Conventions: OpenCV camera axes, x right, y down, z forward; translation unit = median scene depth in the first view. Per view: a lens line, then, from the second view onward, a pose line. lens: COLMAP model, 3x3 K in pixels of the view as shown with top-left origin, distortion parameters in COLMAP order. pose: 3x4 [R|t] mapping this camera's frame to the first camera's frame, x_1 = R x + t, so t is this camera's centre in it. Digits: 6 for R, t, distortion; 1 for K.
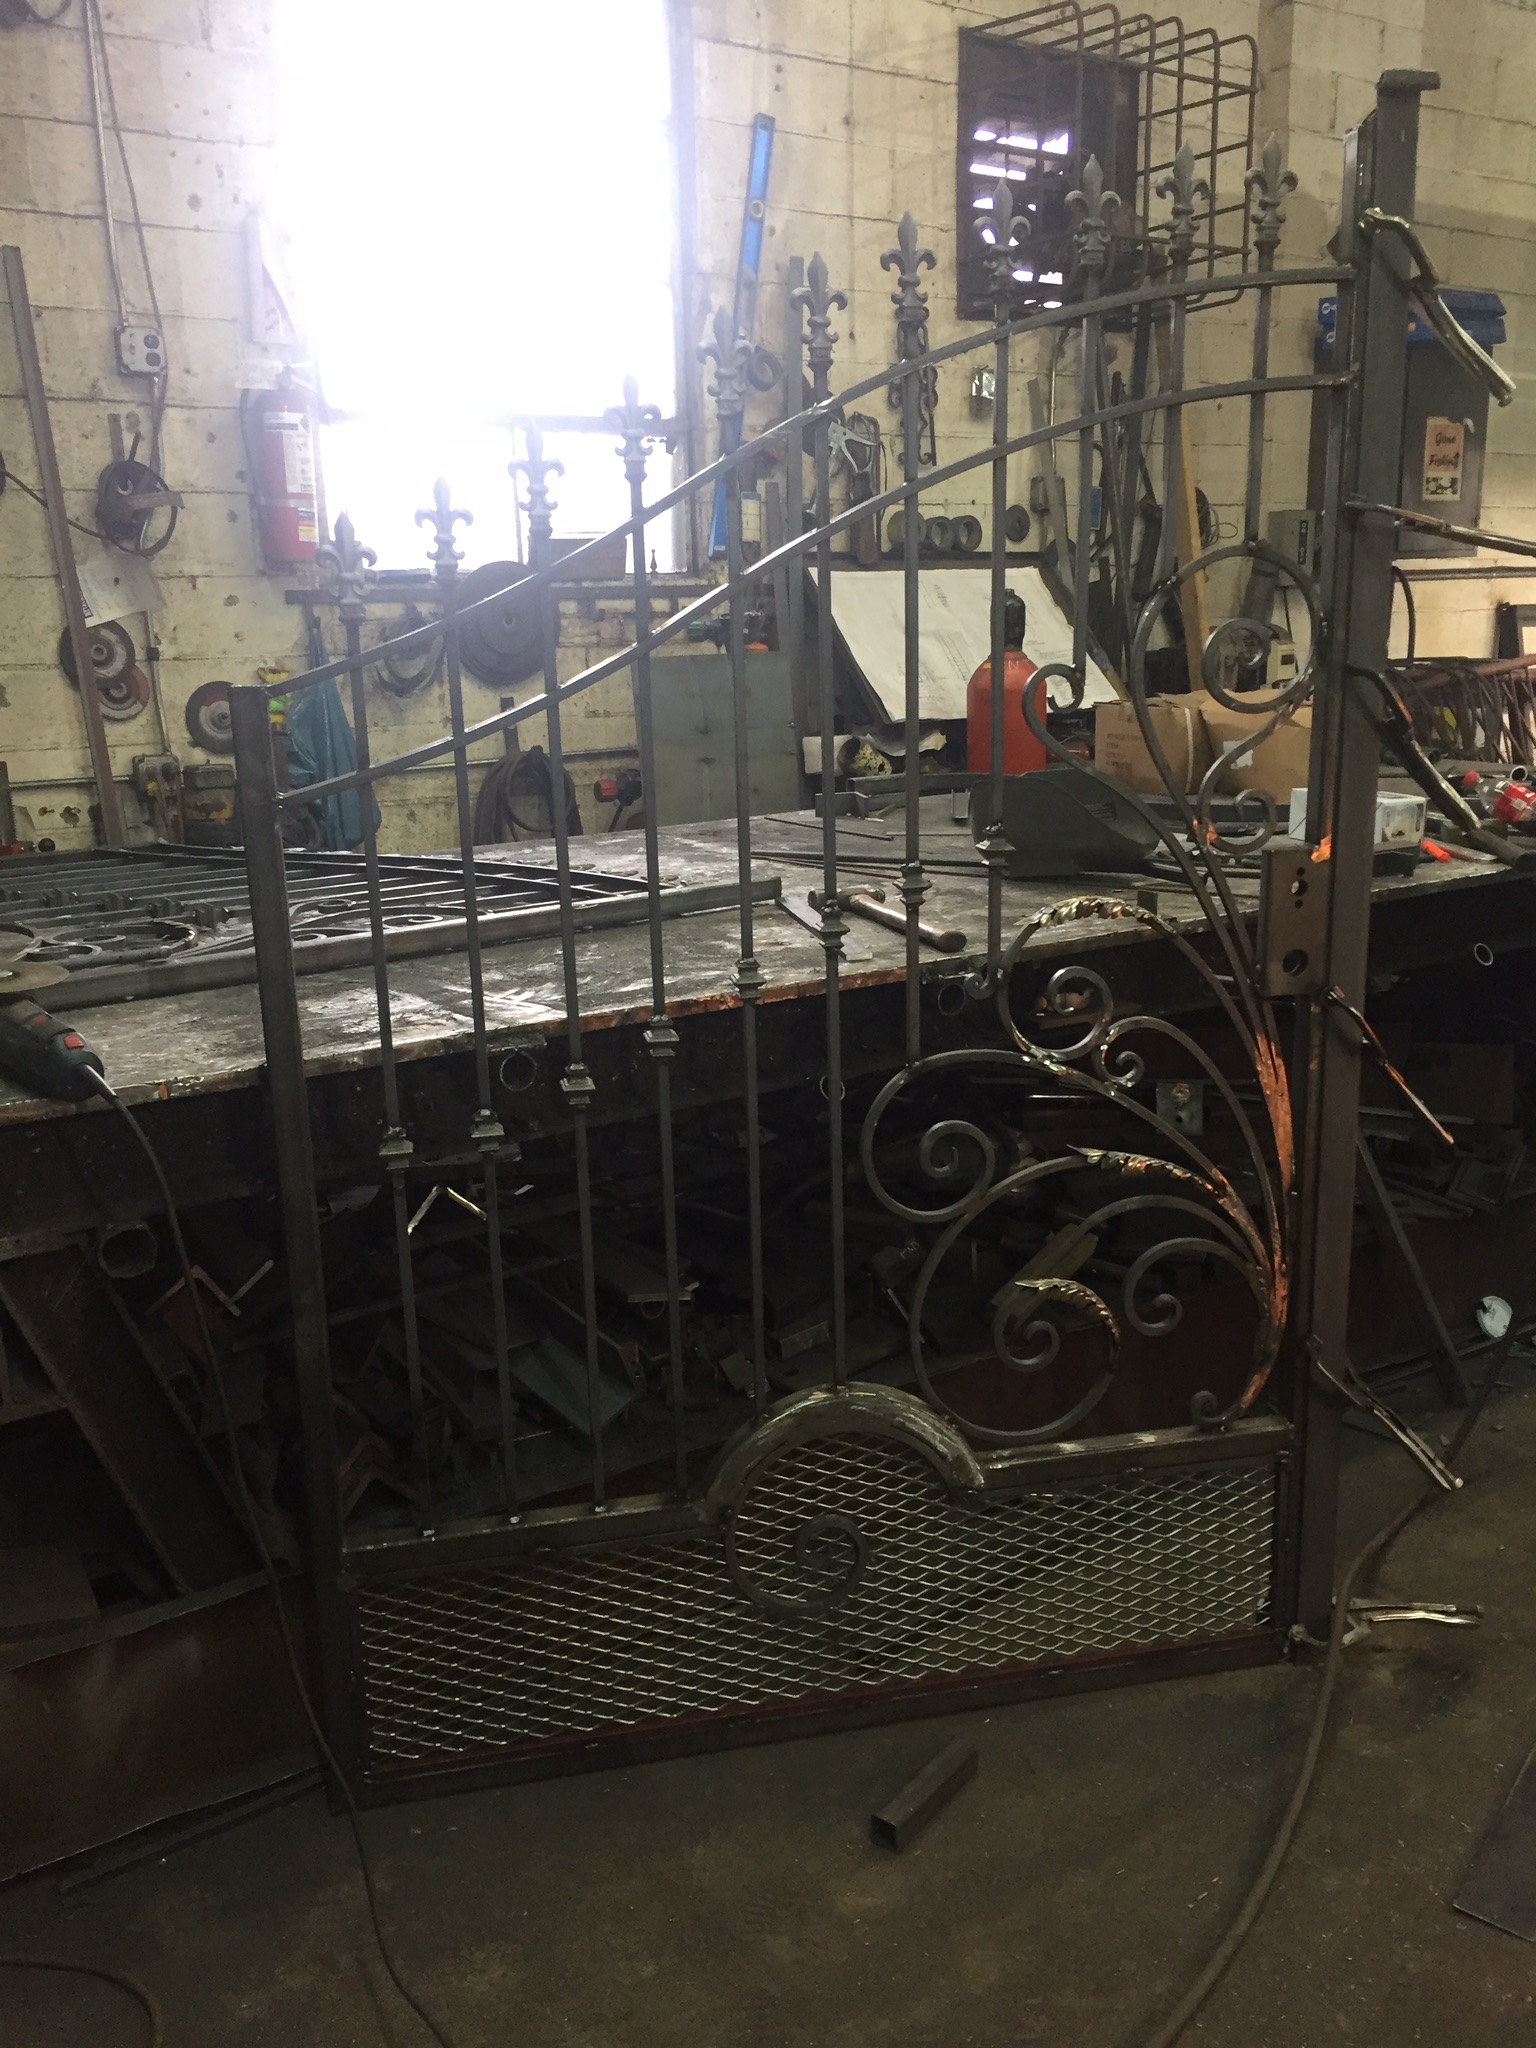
lens RADIAL K [[1709.3, 0, 770.0], [0, 1709.3, 1028.1], [0, 0, 1]] dist [0.041327, -0.012845]
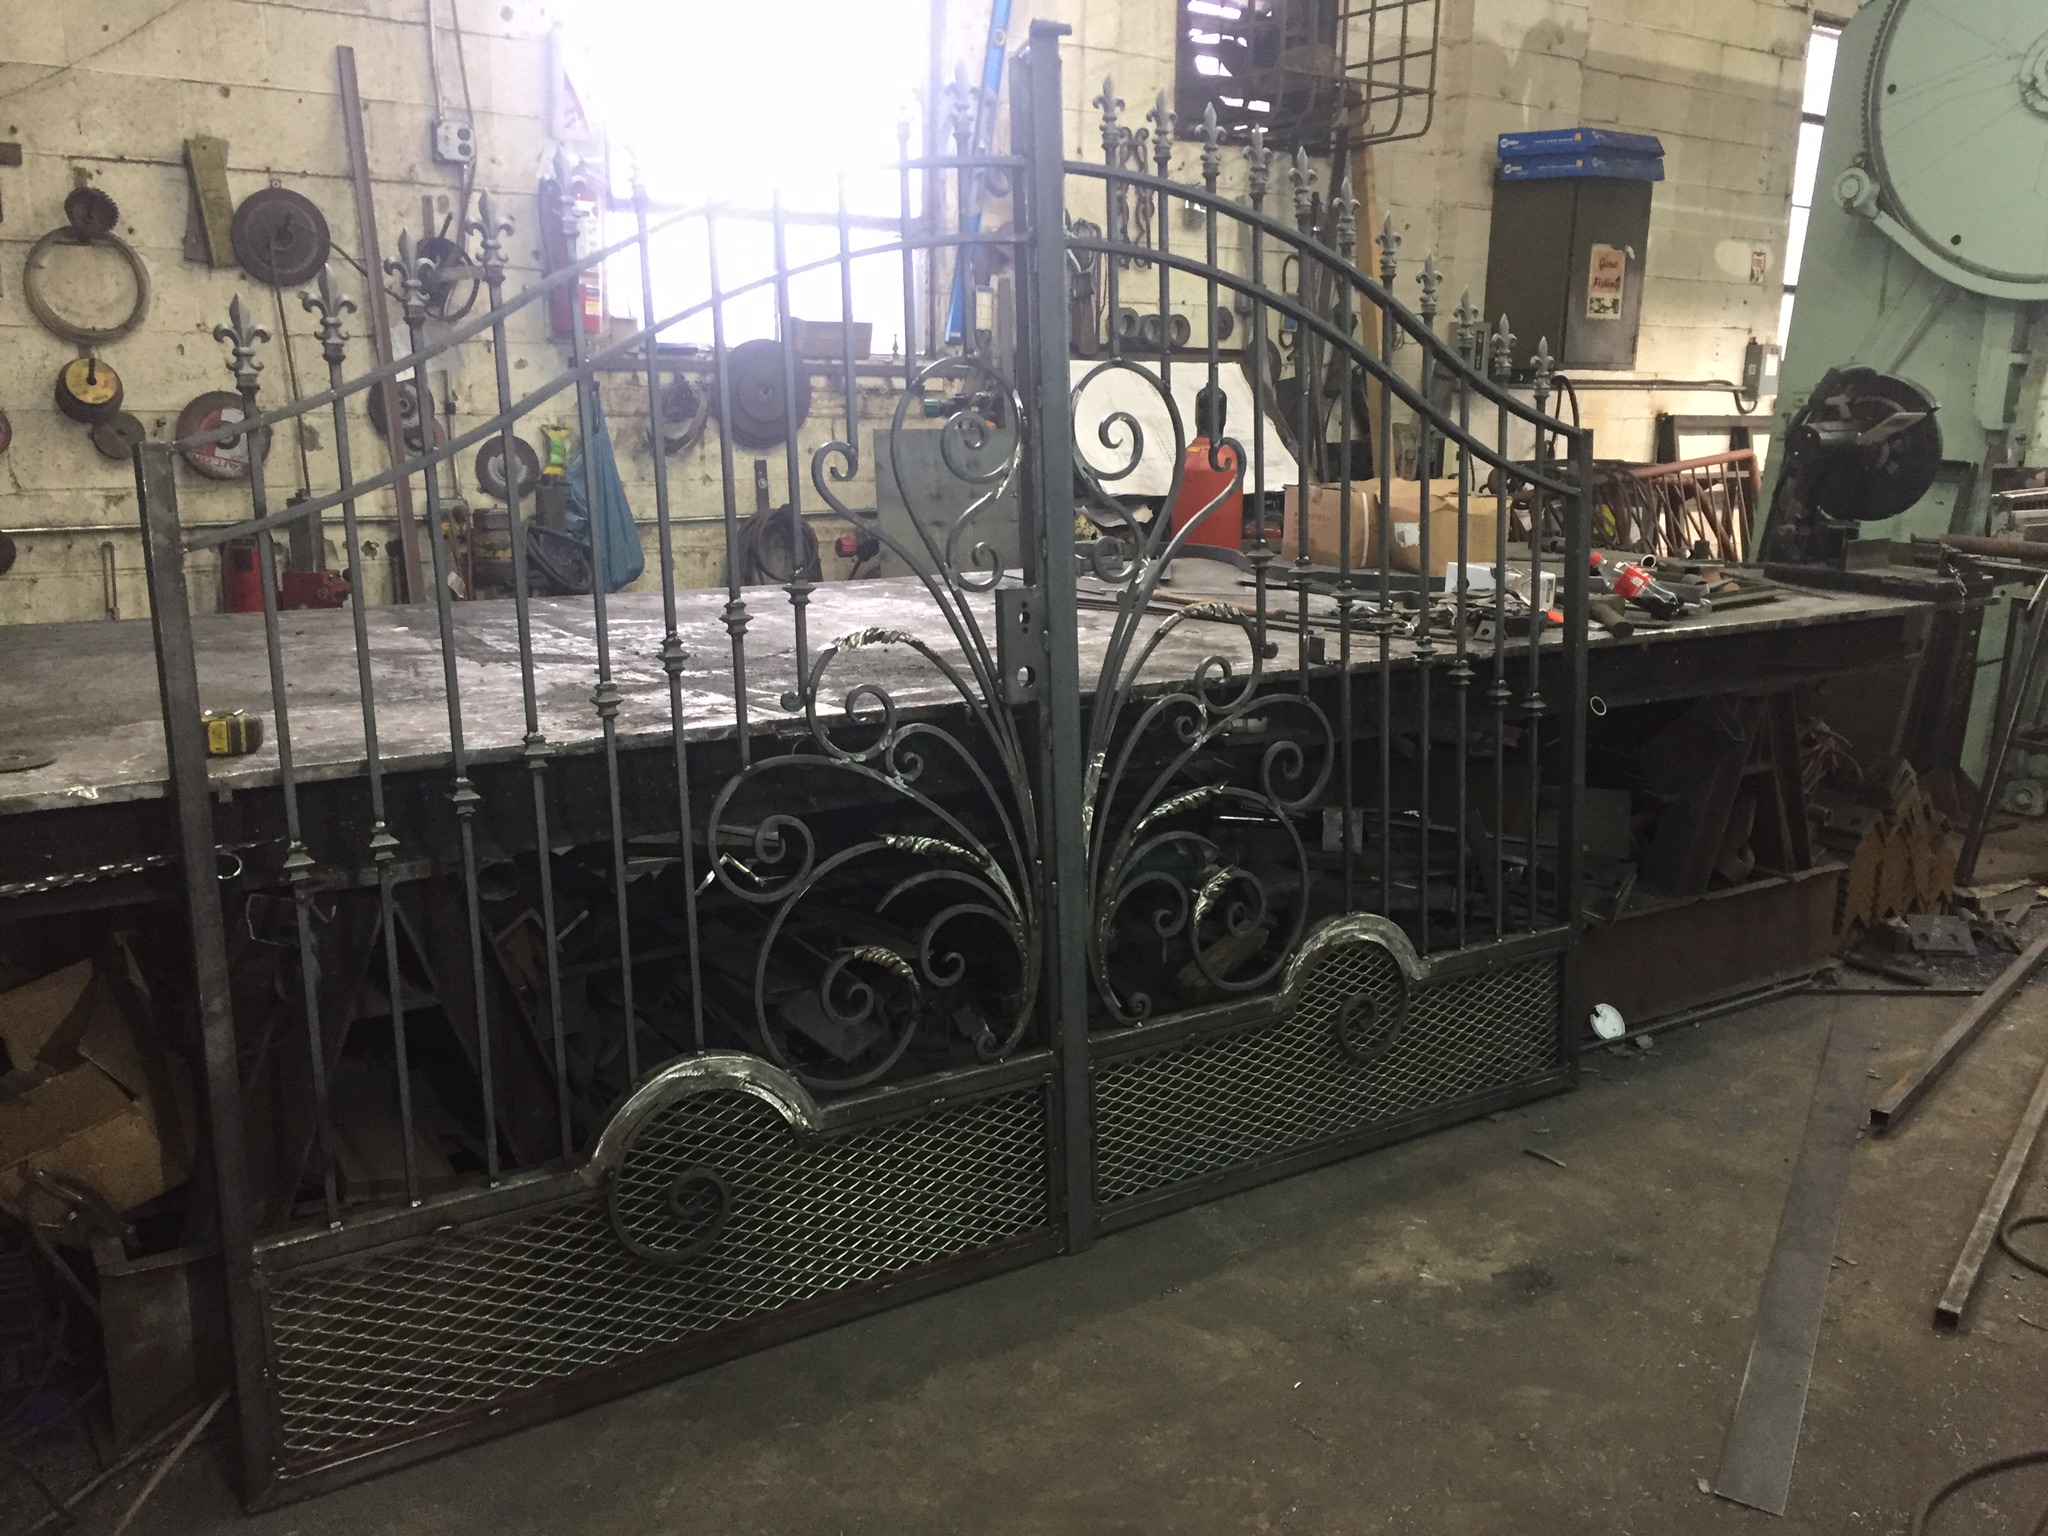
lens RADIAL K [[1709.3, 0, 1024.2], [0, 1709.3, 767.9], [0, 0, 1]] dist [0.041327, -0.012845]
pose [[0.998853, 0.034153, 0.033564, -0.013061], [-0.033405, 0.999186, -0.022597, 0.025930], [-0.034308, 0.021450, 0.999181, -0.112170]]
